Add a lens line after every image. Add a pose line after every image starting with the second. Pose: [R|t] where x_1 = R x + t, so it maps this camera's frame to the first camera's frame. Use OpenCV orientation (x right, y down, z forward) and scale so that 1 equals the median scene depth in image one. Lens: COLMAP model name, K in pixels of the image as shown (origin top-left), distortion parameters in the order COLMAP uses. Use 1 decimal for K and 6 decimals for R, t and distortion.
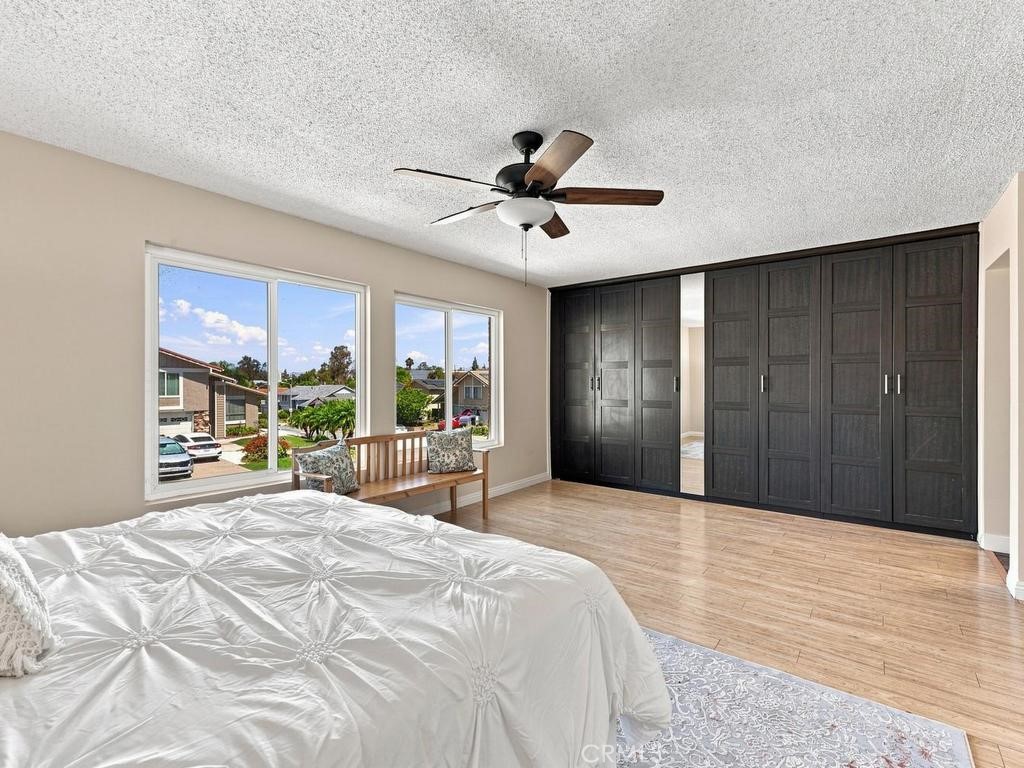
lens RADIAL K [[465.8, 0, 511.2], [0, 465.8, 384.8], [0, 0, 1]] dist [-0.000588, 0.000435]
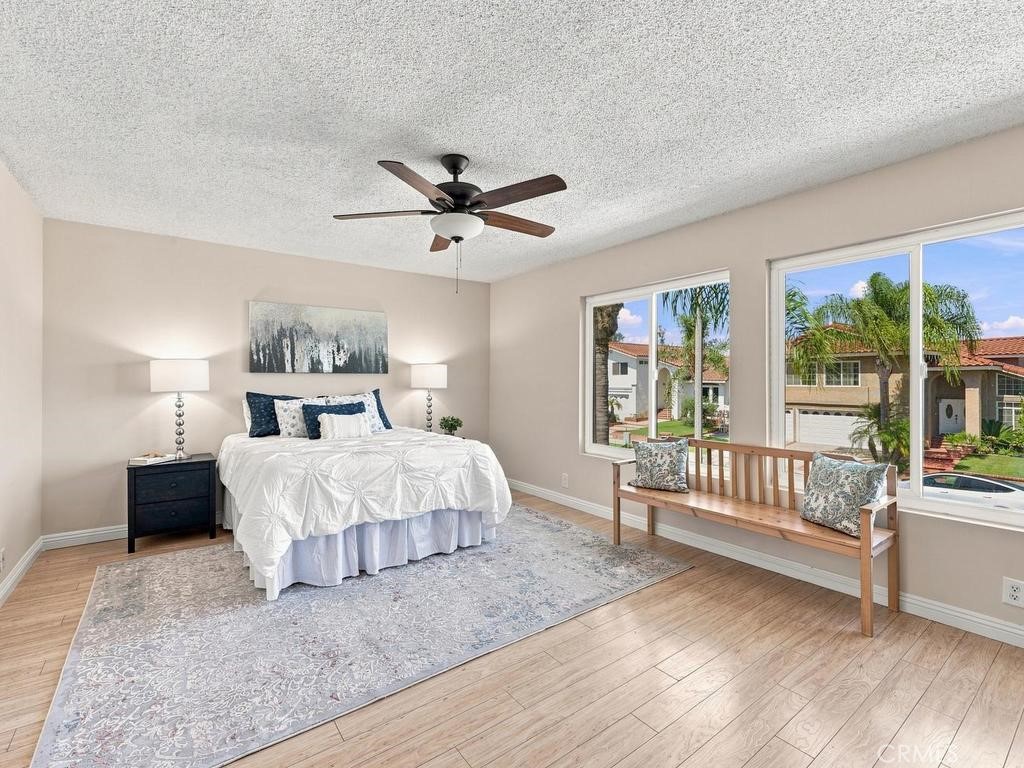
lens RADIAL K [[465.8, 0, 511.1], [0, 465.8, 382.1], [0, 0, 1]] dist [-0.000588, 0.000435]
pose [[-0.267428, 0.000027, -0.963578, 0.707116], [0.000864, 1.000000, -0.000212, 0.026881], [0.963577, -0.000889, -0.267428, 0.969105]]
